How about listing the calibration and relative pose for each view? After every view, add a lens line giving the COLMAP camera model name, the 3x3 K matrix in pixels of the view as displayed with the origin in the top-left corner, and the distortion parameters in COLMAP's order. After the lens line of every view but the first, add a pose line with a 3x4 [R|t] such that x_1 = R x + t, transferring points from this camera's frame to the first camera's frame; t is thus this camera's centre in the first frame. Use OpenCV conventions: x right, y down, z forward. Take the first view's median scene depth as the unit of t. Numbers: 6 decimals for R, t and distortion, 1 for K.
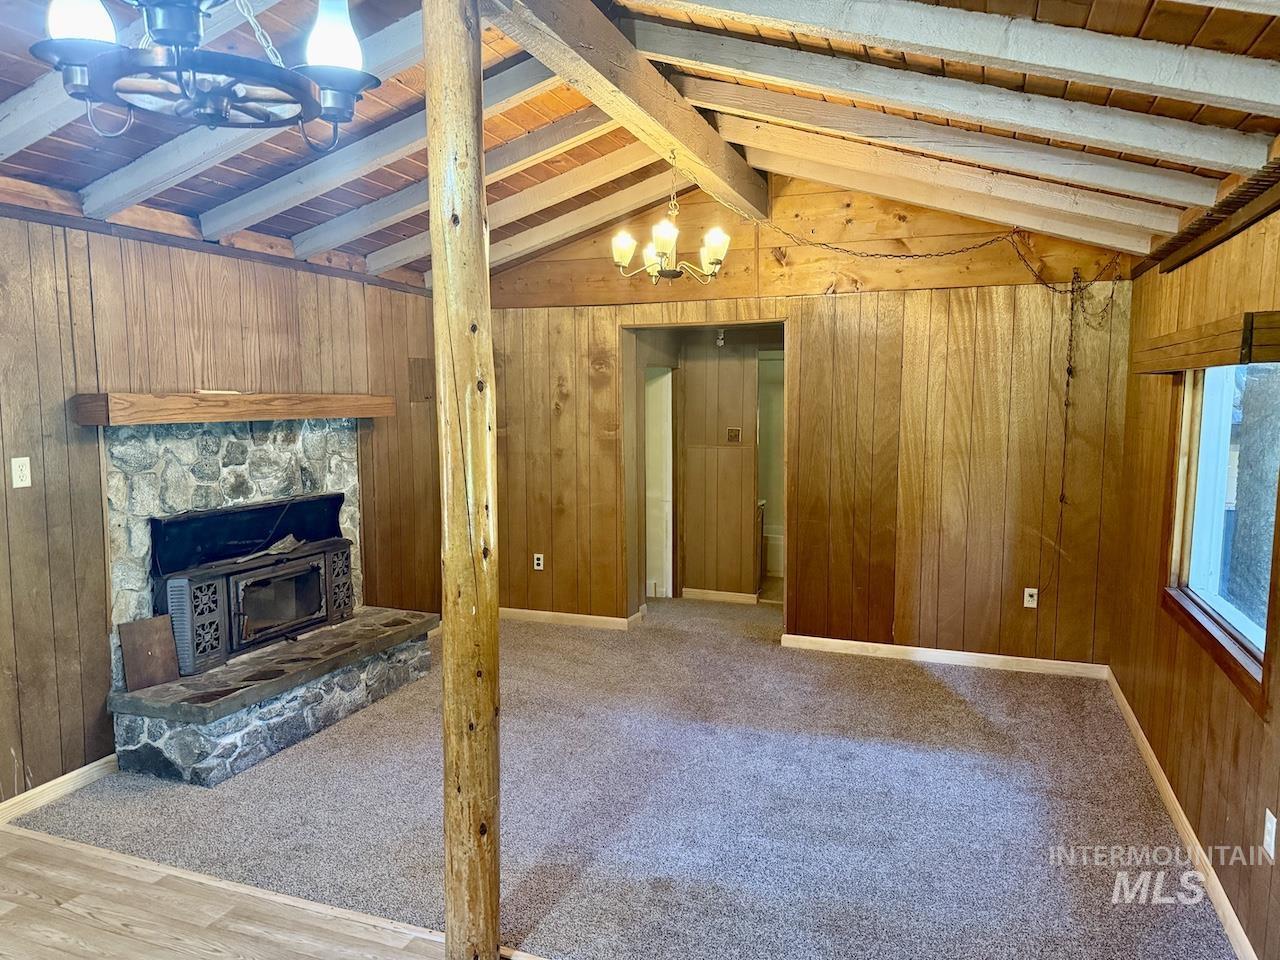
lens RADIAL K [[888.8, 0, 642.8], [0, 888.8, 487.5], [0, 0, 1]] dist [0.100888, -0.144862]
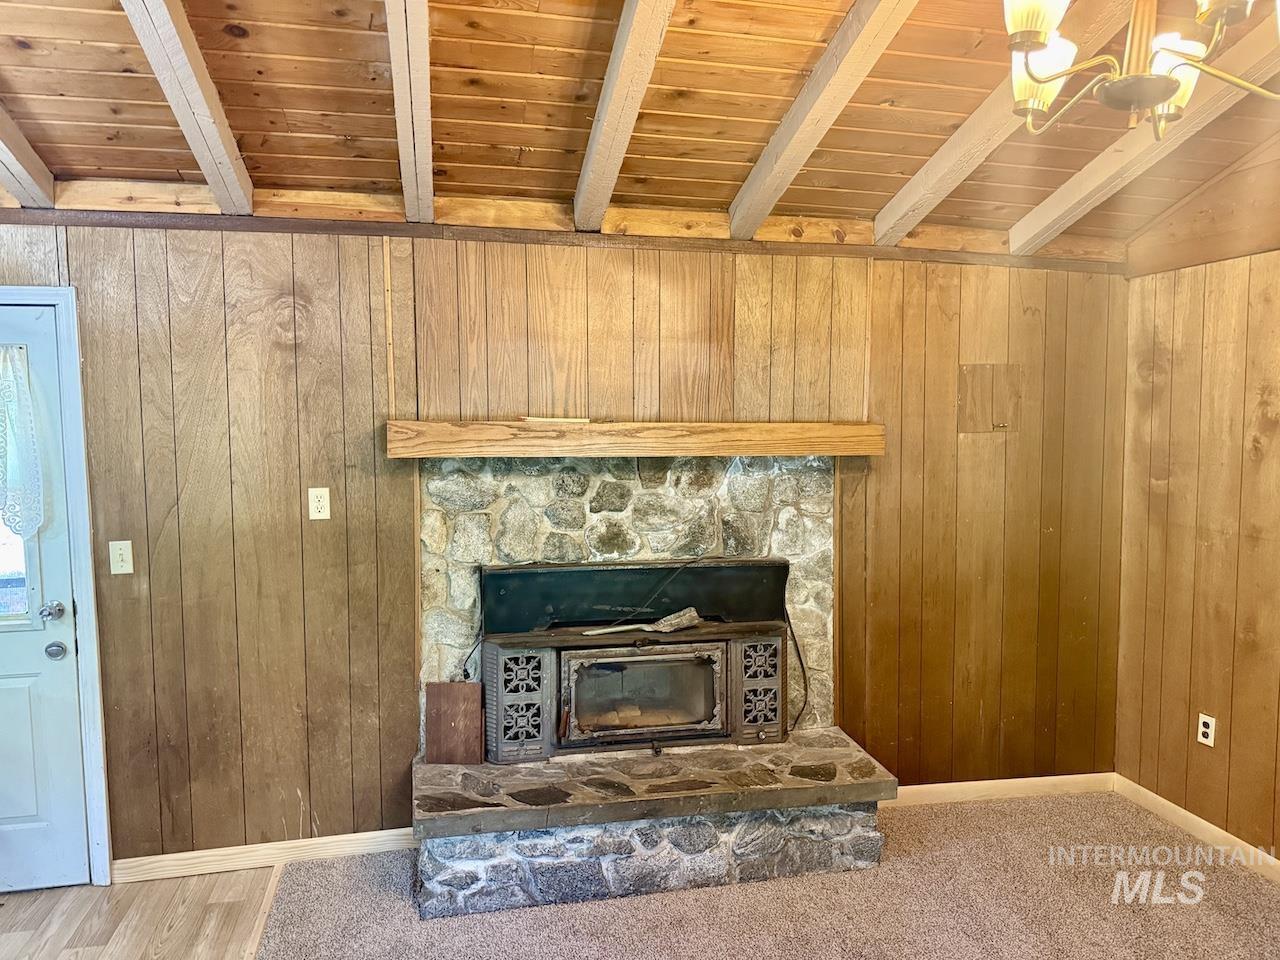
lens RADIAL K [[888.8, 0, 642.8], [0, 888.8, 487.5], [0, 0, 1]] dist [0.100888, -0.144862]
pose [[0.536539, 0.067234, -0.841193, 0.224880], [-0.089350, 0.995744, 0.022597, -0.067302], [0.839132, 0.063036, 0.540263, 0.612955]]
